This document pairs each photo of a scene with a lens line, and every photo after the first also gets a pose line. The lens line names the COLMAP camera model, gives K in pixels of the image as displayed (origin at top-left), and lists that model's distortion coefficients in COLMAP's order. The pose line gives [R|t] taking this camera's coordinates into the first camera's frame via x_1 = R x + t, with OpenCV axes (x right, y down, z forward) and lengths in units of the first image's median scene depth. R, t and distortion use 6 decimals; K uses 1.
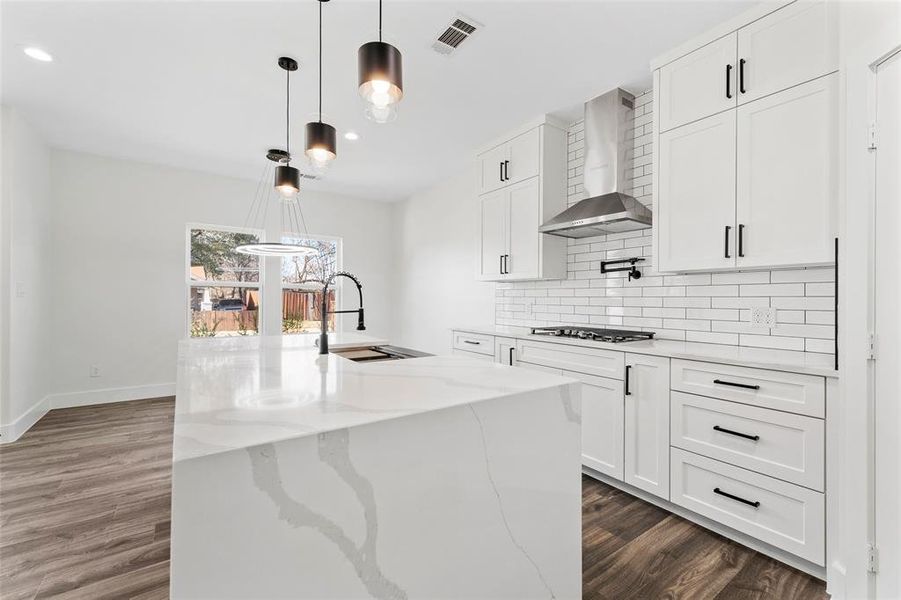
lens RADIAL K [[378.6, 0, 450.5], [0, 378.6, 300.0], [0, 0, 1]] dist [0.009937, -0.000044]
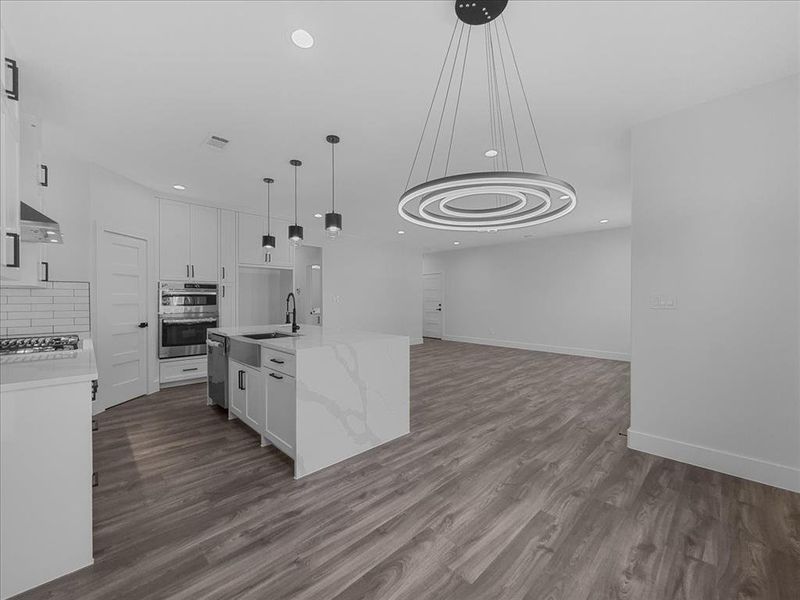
lens RADIAL K [[322.3, 0, 400.1], [0, 322.3, 310.8], [0, 0, 1]] dist [-0.000044, 0.000036]
pose [[-0.986713, -0.006725, -0.162332, -0.526598], [-0.012855, 0.999242, 0.036737, -0.048768], [0.161962, 0.038335, -0.986052, 2.490330]]
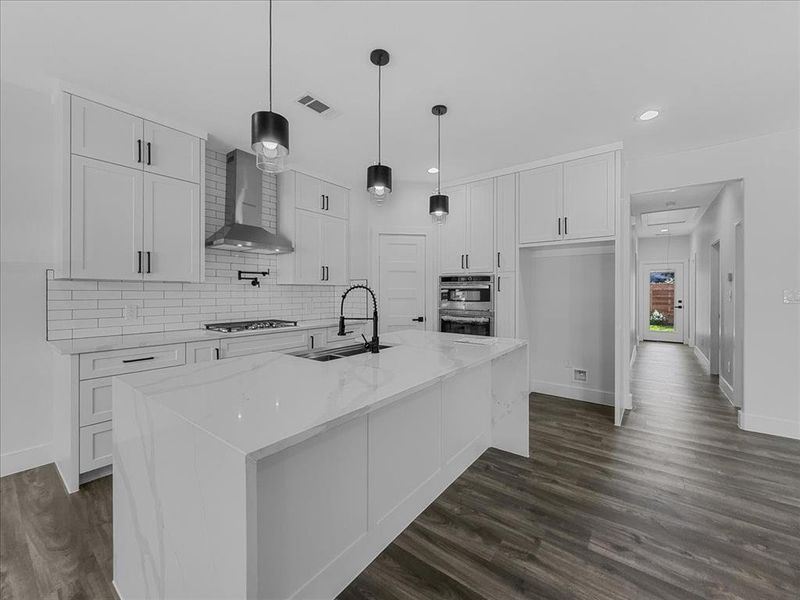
lens RADIAL K [[328.5, 0, 398.0], [0, 328.5, 287.7], [0, 0, 1]] dist [-0.001786, 0.000176]
pose [[-0.301260, 0.000748, 0.953542, -1.163006], [-0.006841, 0.999972, -0.002946, -0.057734], [-0.953518, -0.007411, -0.301246, 1.102721]]
